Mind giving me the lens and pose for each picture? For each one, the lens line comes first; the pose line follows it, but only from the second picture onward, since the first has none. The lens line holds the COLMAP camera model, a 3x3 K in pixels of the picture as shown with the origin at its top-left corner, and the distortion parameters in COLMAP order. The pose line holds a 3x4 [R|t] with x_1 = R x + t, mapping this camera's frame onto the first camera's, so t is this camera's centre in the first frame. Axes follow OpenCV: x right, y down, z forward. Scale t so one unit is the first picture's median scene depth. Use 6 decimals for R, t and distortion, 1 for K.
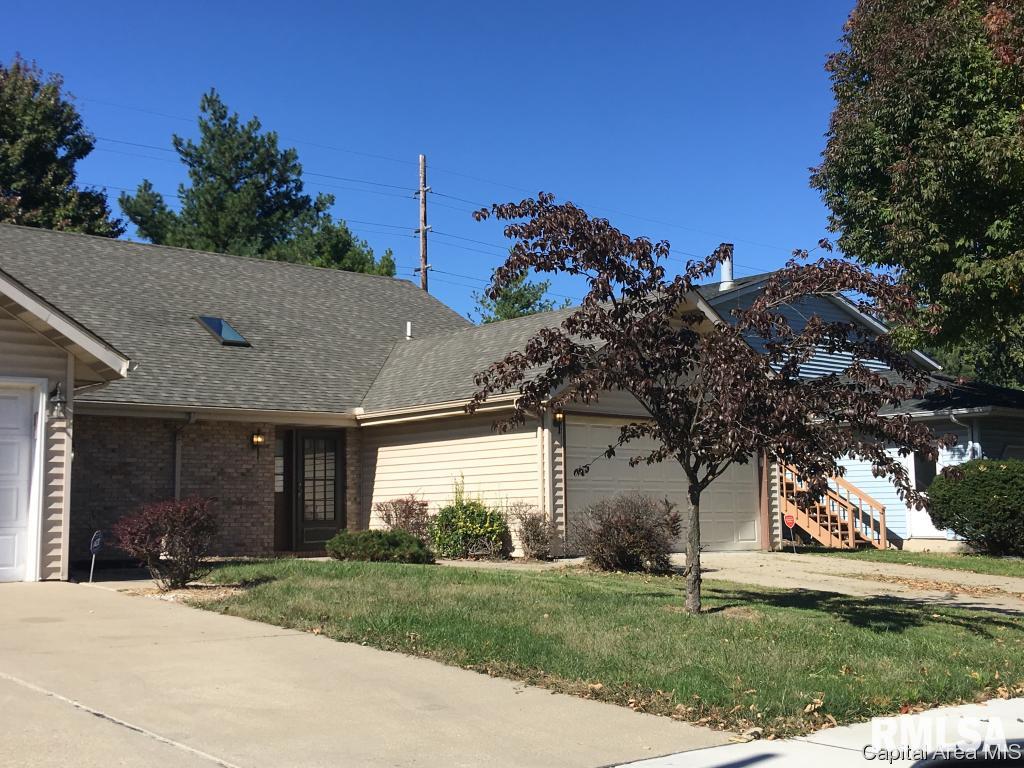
lens RADIAL K [[1321.4, 0, 512.0], [0, 1321.4, 384.0], [0, 0, 1]] dist [0.077366, -0.008027]
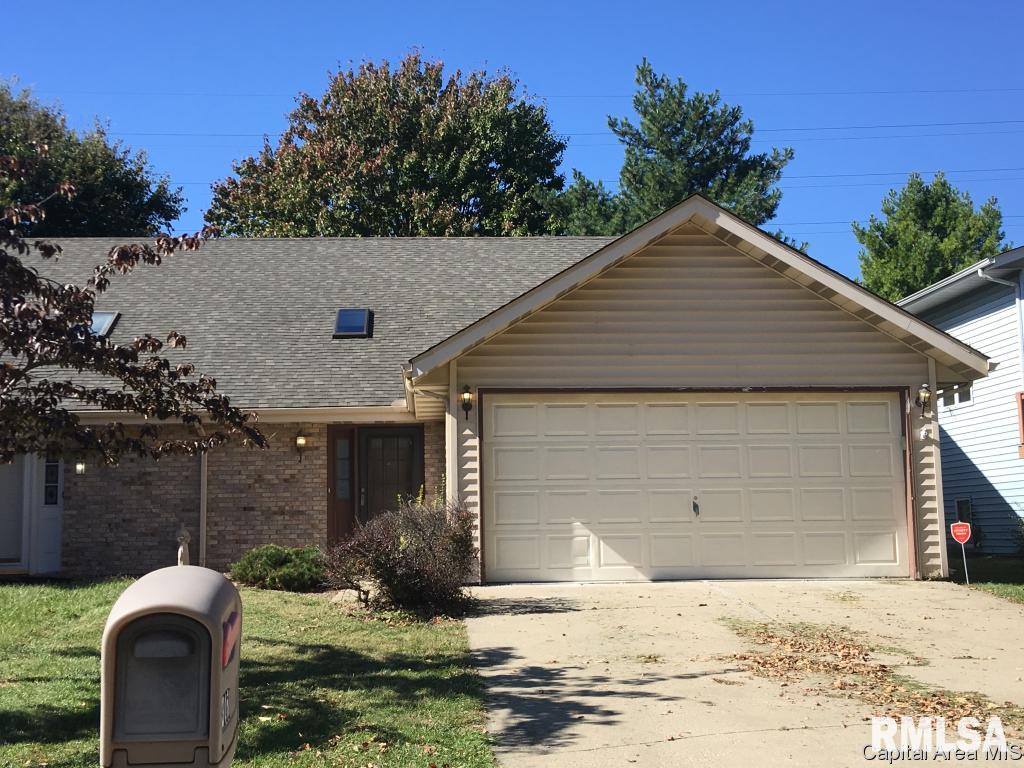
lens RADIAL K [[1321.4, 0, 512.0], [0, 1321.4, 384.0], [0, 0, 1]] dist [0.077366, -0.008027]
pose [[0.788773, -0.066859, -0.611038, 0.479123], [0.069381, 0.997398, -0.019571, 0.031123], [0.610757, -0.026958, 0.791359, 0.387046]]
